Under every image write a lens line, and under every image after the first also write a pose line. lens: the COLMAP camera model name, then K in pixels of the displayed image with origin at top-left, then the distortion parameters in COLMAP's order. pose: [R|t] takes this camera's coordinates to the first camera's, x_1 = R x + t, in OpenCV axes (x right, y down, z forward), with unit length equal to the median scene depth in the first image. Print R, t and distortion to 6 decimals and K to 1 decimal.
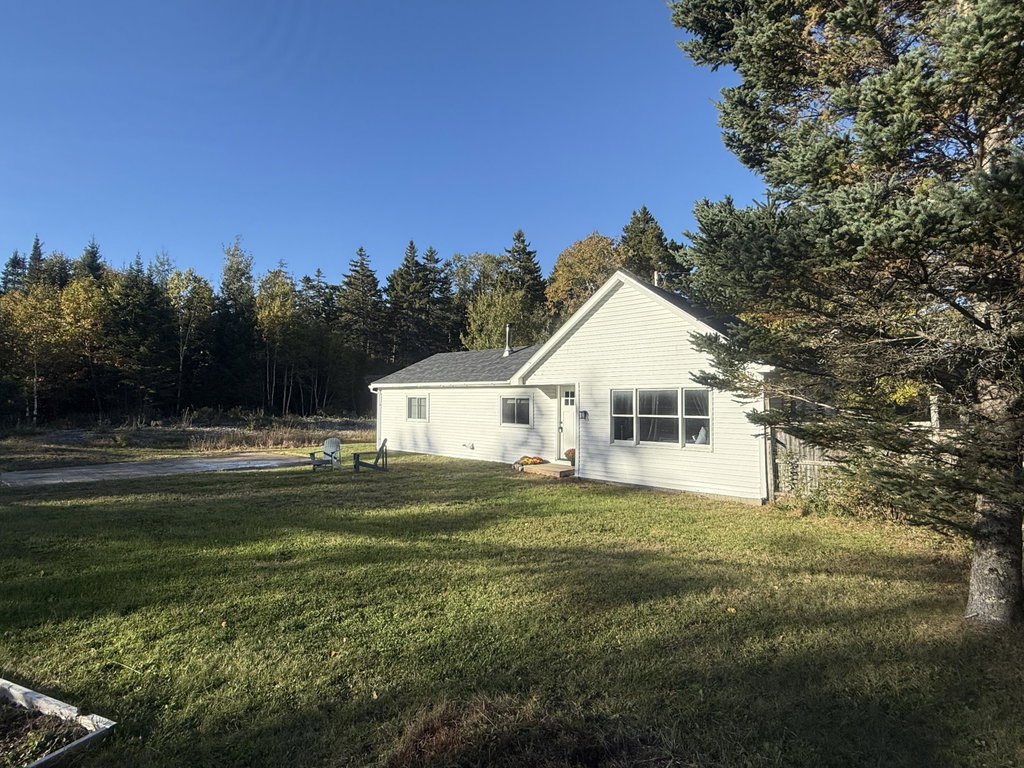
lens RADIAL K [[499.9, 0, 510.3], [0, 499.9, 383.5], [0, 0, 1]] dist [0.002760, -0.000267]
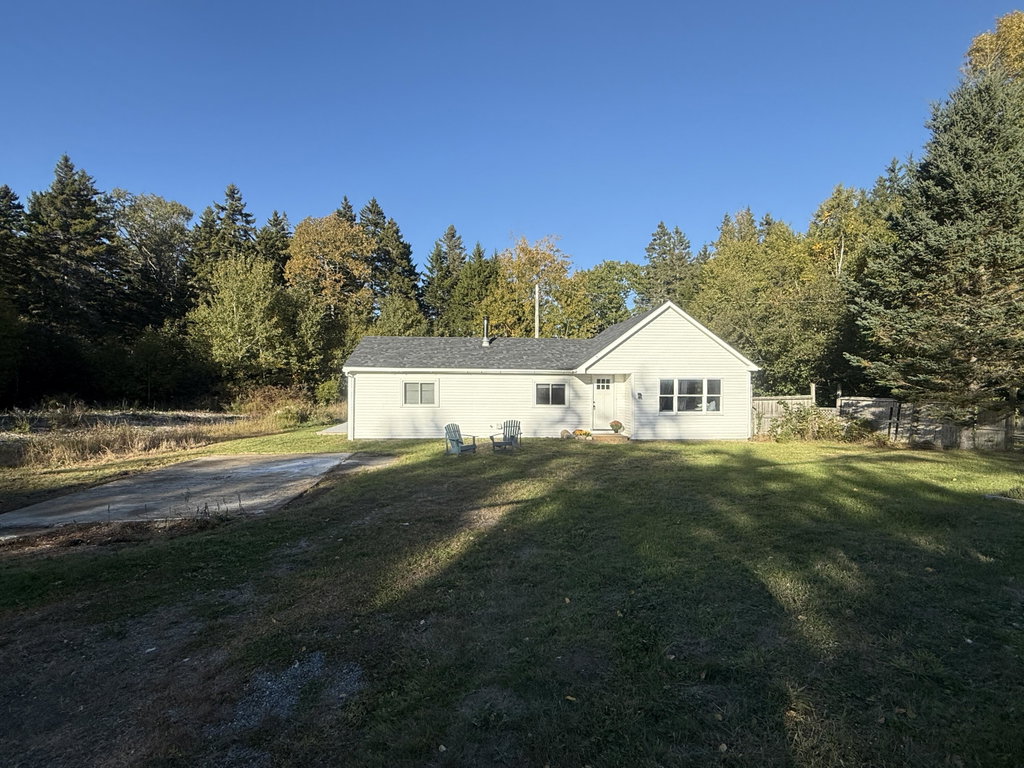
lens RADIAL K [[499.9, 0, 512.3], [0, 499.9, 383.7], [0, 0, 1]] dist [0.002760, -0.000267]
pose [[0.696044, 0.005021, 0.717982, -0.930395], [-0.024642, 0.999553, 0.016899, 0.011141], [-0.717576, -0.029455, 0.695857, 0.224291]]
